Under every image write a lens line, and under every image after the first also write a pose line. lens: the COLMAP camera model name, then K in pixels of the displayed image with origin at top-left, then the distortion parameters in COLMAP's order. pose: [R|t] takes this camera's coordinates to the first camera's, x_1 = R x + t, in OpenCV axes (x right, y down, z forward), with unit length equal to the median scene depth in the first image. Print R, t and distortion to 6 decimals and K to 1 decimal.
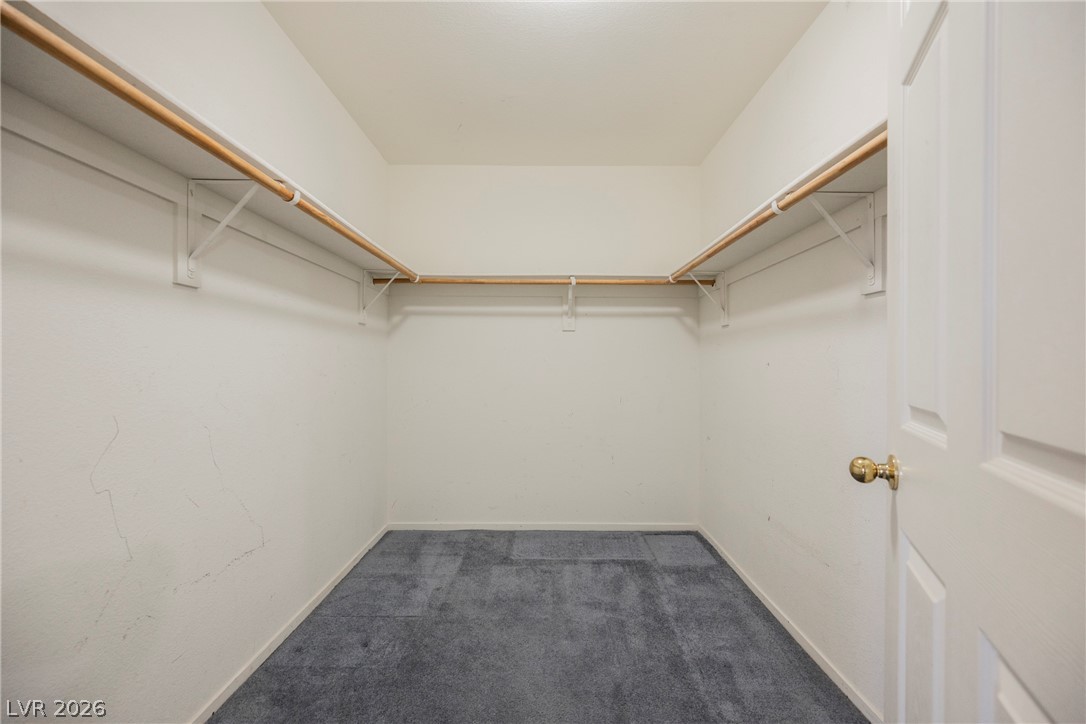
lens RADIAL K [[424.3, 0, 542.5], [0, 424.3, 361.3], [0, 0, 1]] dist [0.000058, -0.000235]
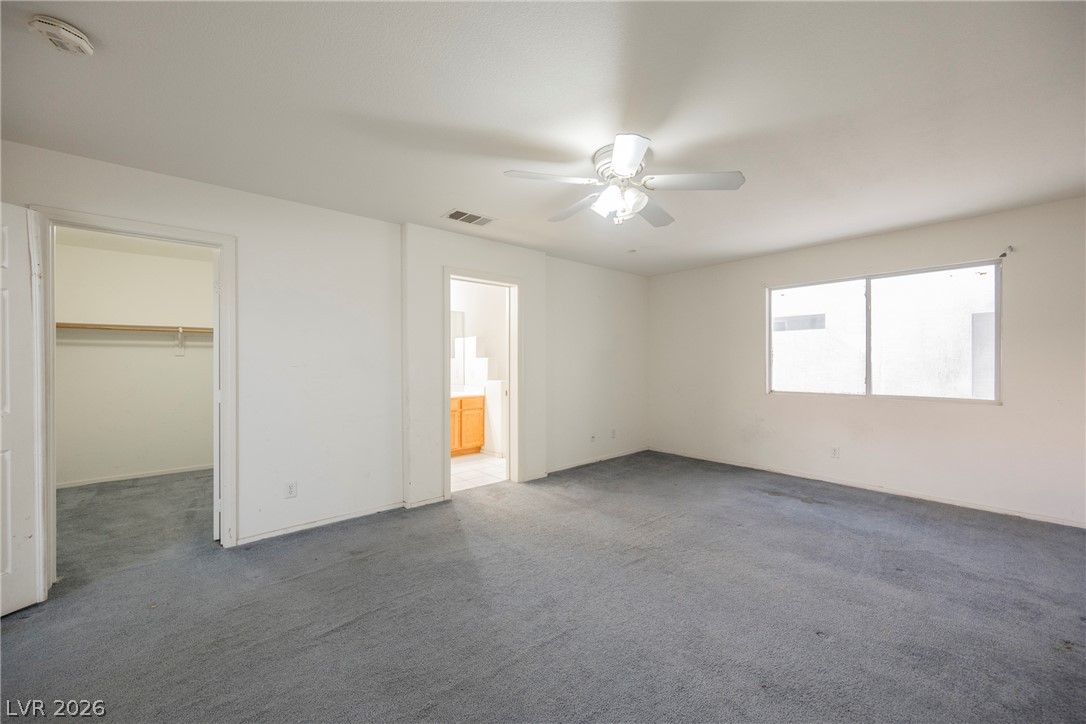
lens RADIAL K [[424.3, 0, 539.8], [0, 424.3, 366.6], [0, 0, 1]] dist [0.000058, -0.000235]
pose [[0.751620, -0.009848, 0.659523, 0.025716], [0.009992, 0.999944, 0.003544, -0.020420], [-0.659521, 0.003926, 0.751676, -1.224401]]
